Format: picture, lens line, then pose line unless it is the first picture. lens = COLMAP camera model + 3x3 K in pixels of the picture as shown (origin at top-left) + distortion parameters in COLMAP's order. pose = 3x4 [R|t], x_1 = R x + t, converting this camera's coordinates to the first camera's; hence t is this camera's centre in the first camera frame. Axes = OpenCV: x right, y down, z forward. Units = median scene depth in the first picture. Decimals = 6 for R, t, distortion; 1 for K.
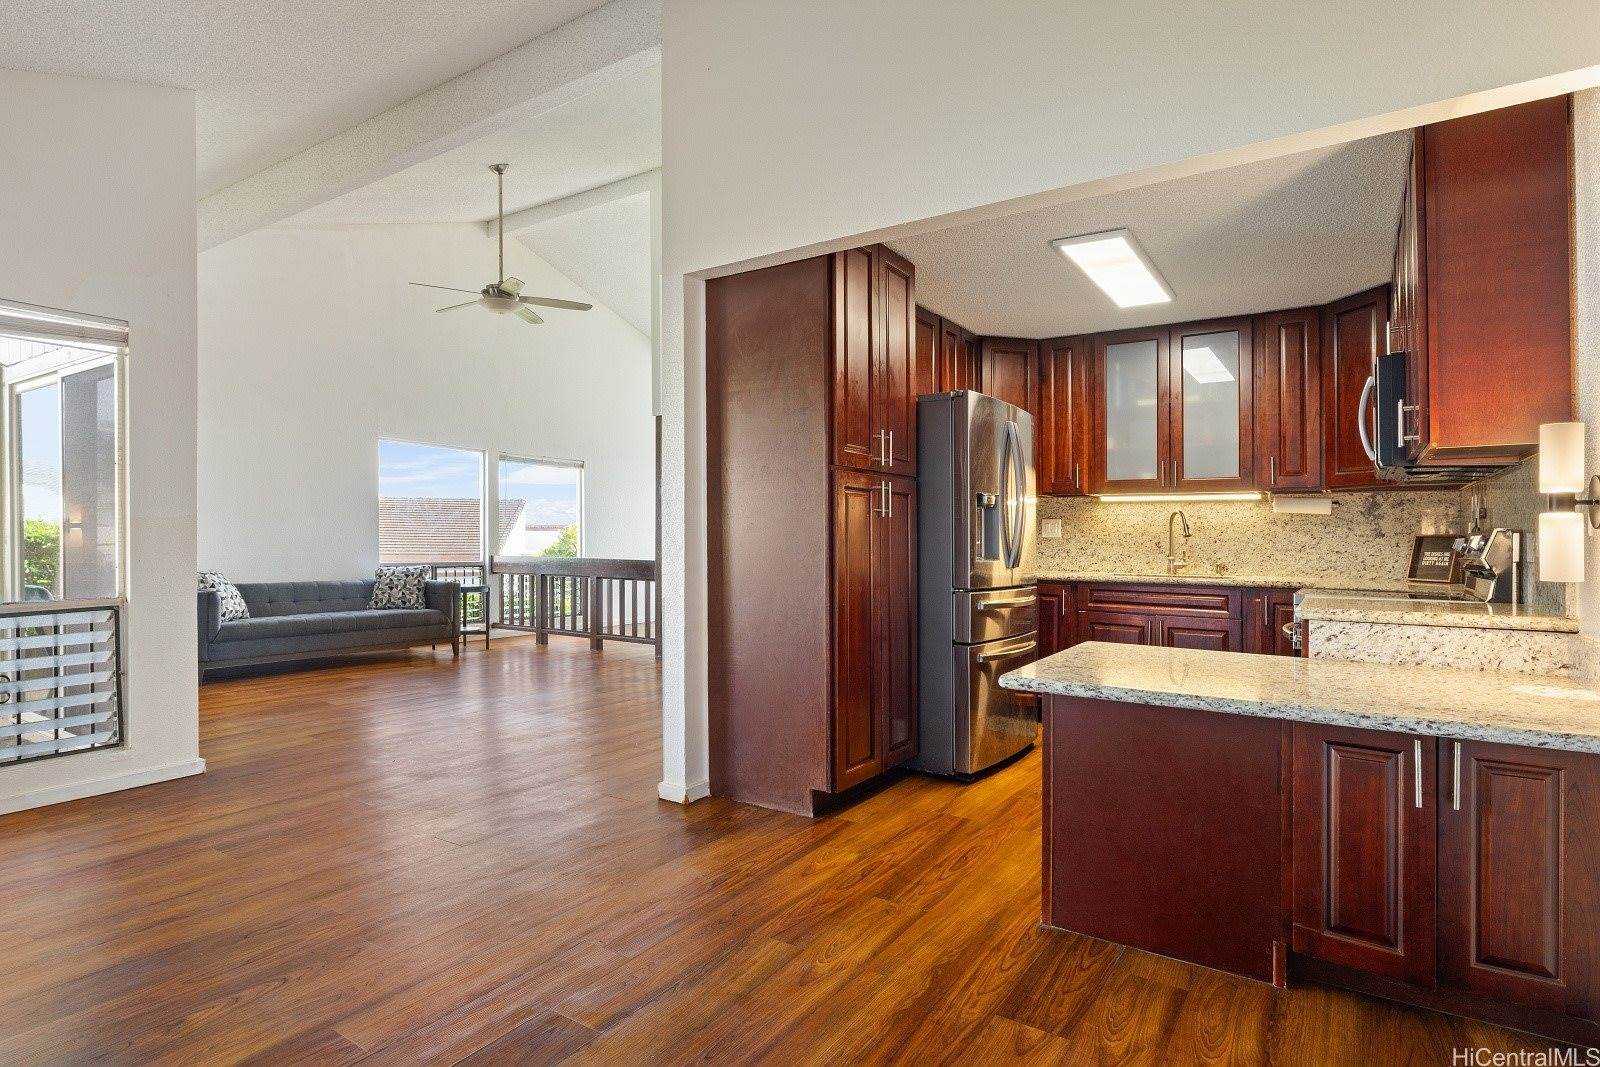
lens RADIAL K [[814.7, 0, 811.4], [0, 814.7, 519.4], [0, 0, 1]] dist [-0.000845, -0.000719]
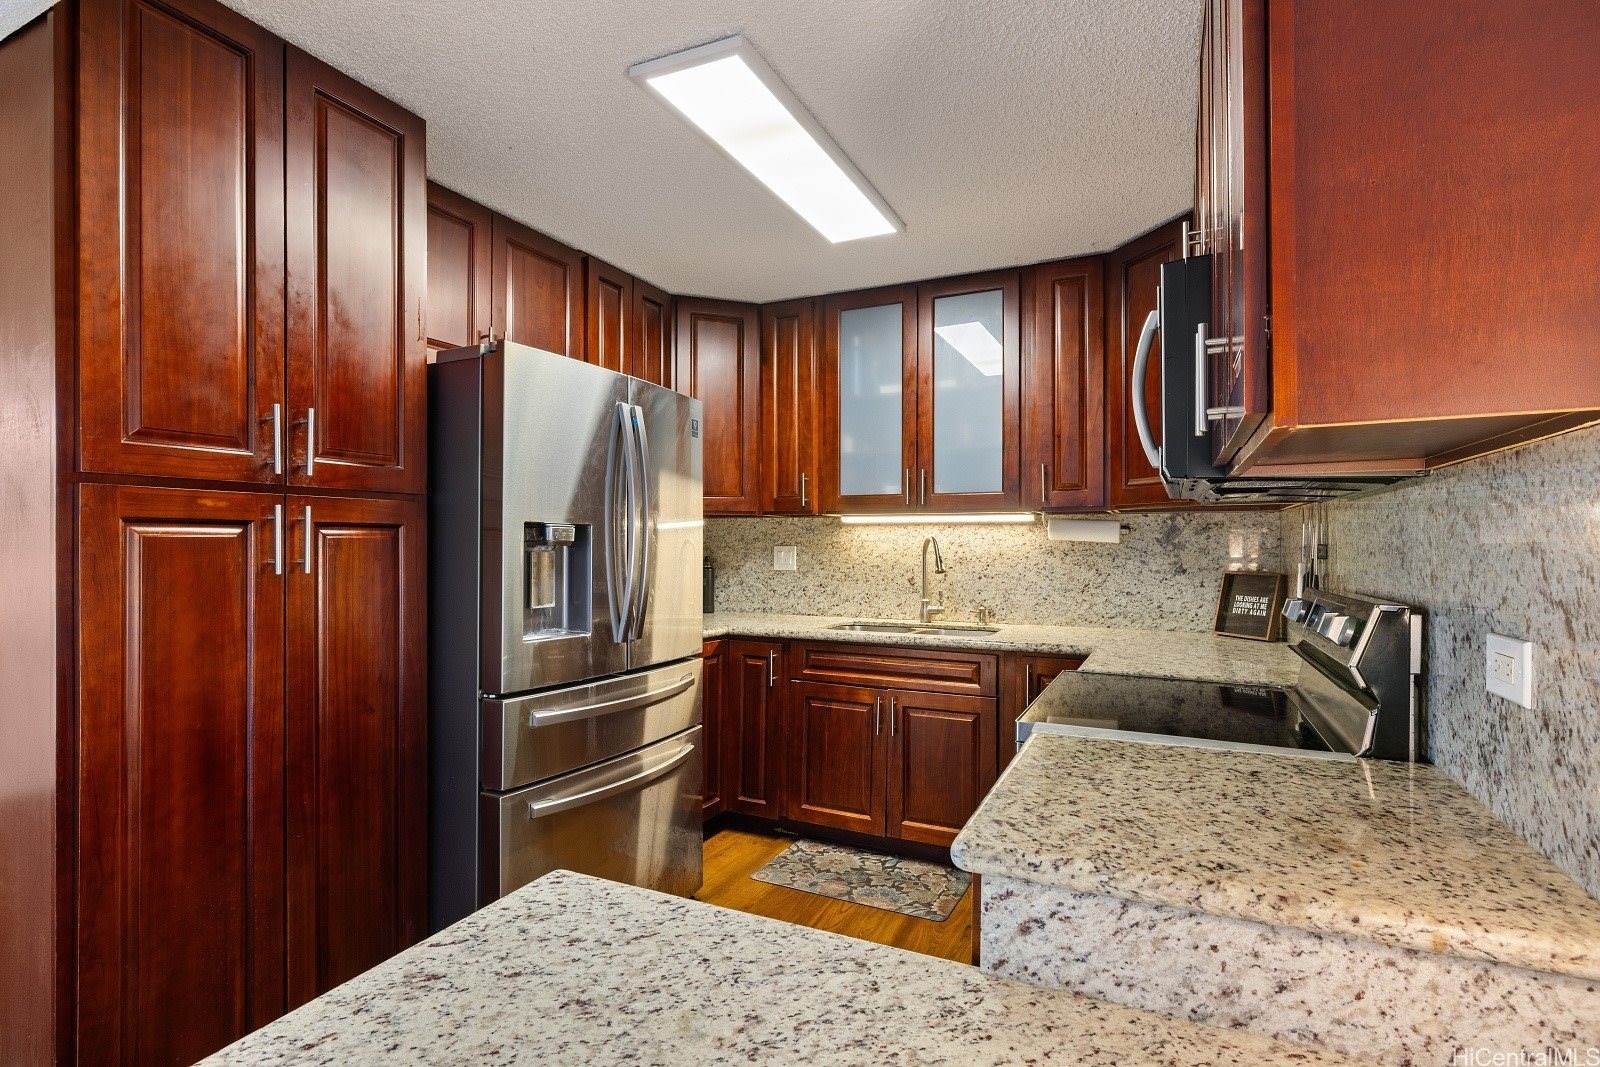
lens RADIAL K [[764.3, 0, 812.3], [0, 764.3, 540.3], [0, 0, 1]] dist [-0.004159, 0.001719]
pose [[0.989237, -0.008710, 0.146064, 0.270519], [0.005852, 0.999783, 0.019984, -0.024529], [-0.146206, -0.018915, 0.989073, 0.369177]]
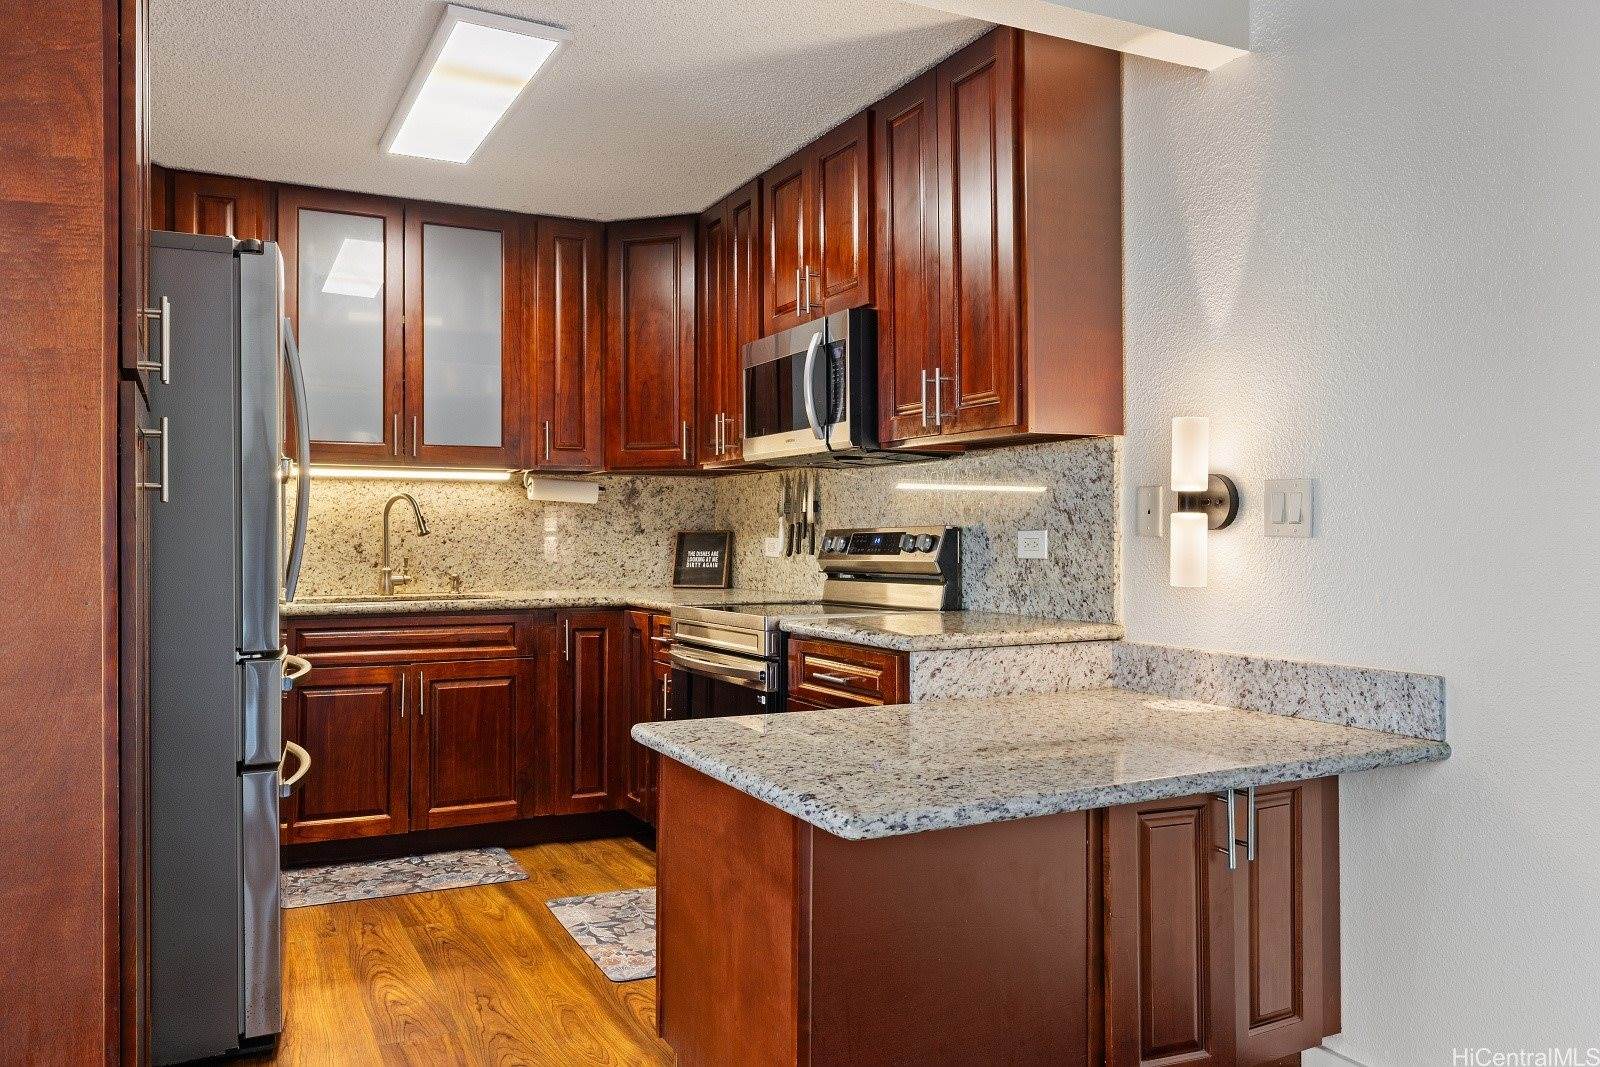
lens RADIAL K [[1174.7, 0, 763.8], [0, 1174.7, 514.9], [0, 0, 1]] dist [0.000163, -0.005214]
pose [[0.512895, 0.003757, 0.858443, -0.213892], [-0.013351, 0.999904, 0.003601, -0.001858], [-0.858348, -0.013308, 0.512896, 0.321838]]
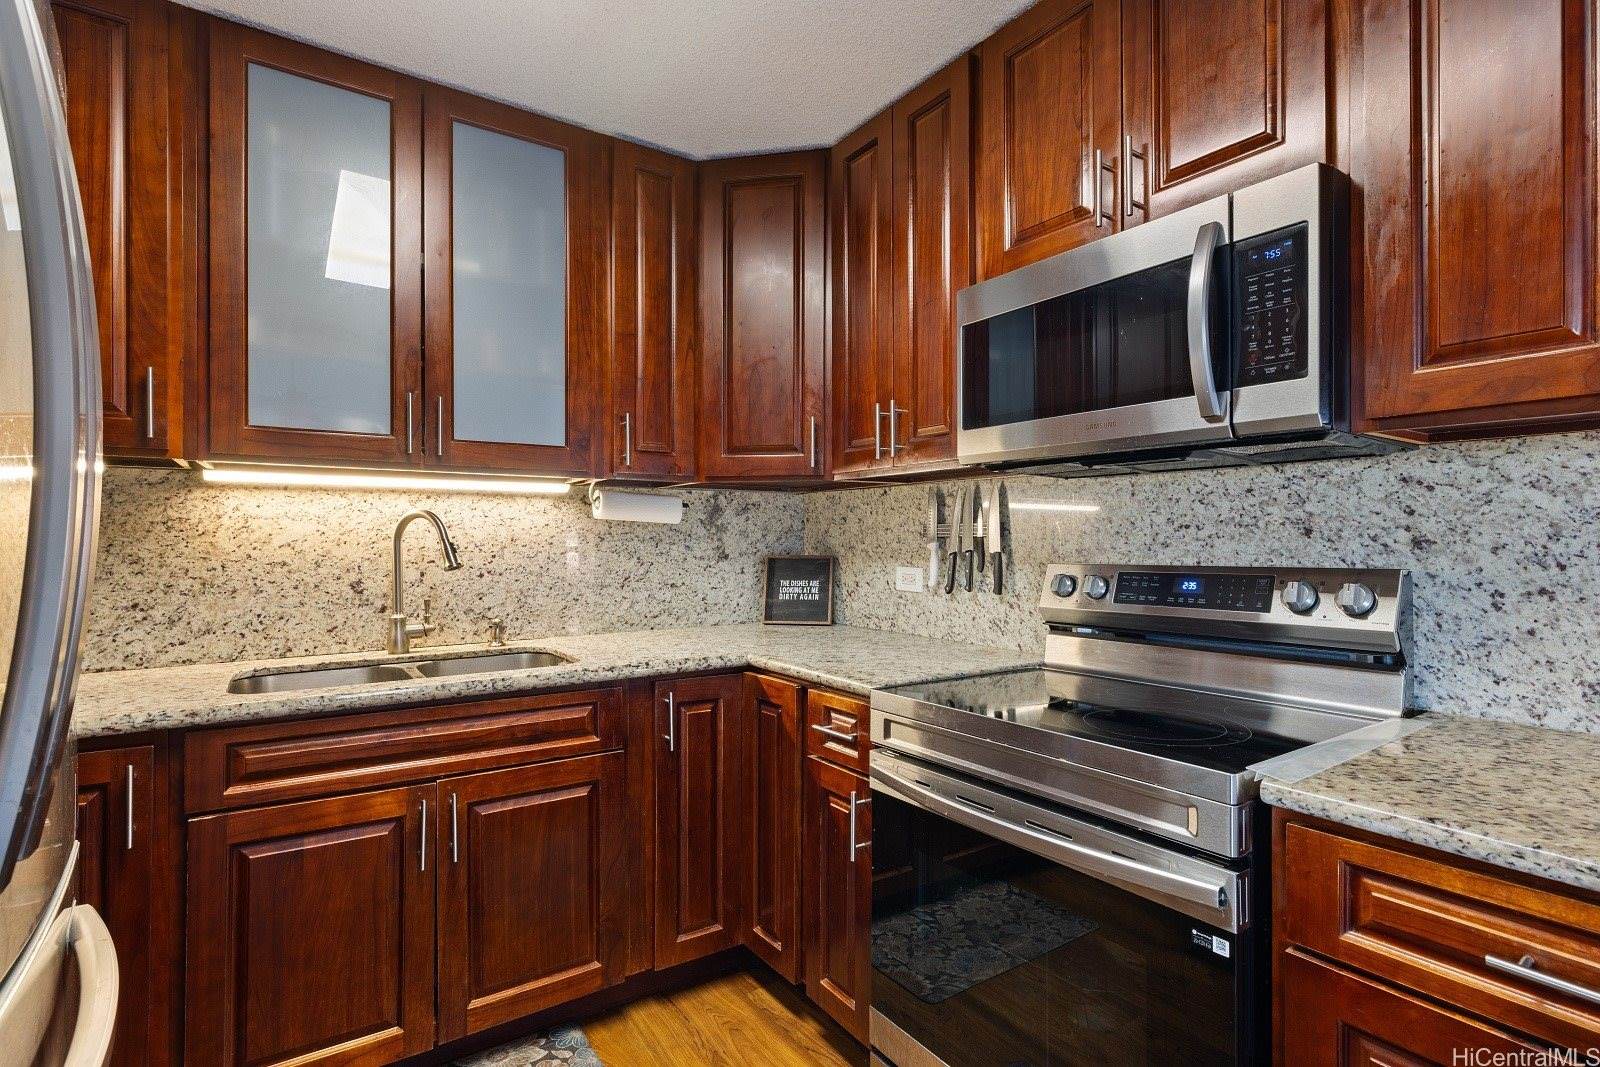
lens RADIAL K [[764.3, 0, 785.0], [0, 764.3, 536.3], [0, 0, 1]] dist [-0.004159, 0.001719]
pose [[0.384645, -0.008598, 0.923025, 0.154145], [-0.015528, 0.999755, 0.015783, -0.007366], [-0.922934, -0.020403, 0.384417, 0.728663]]
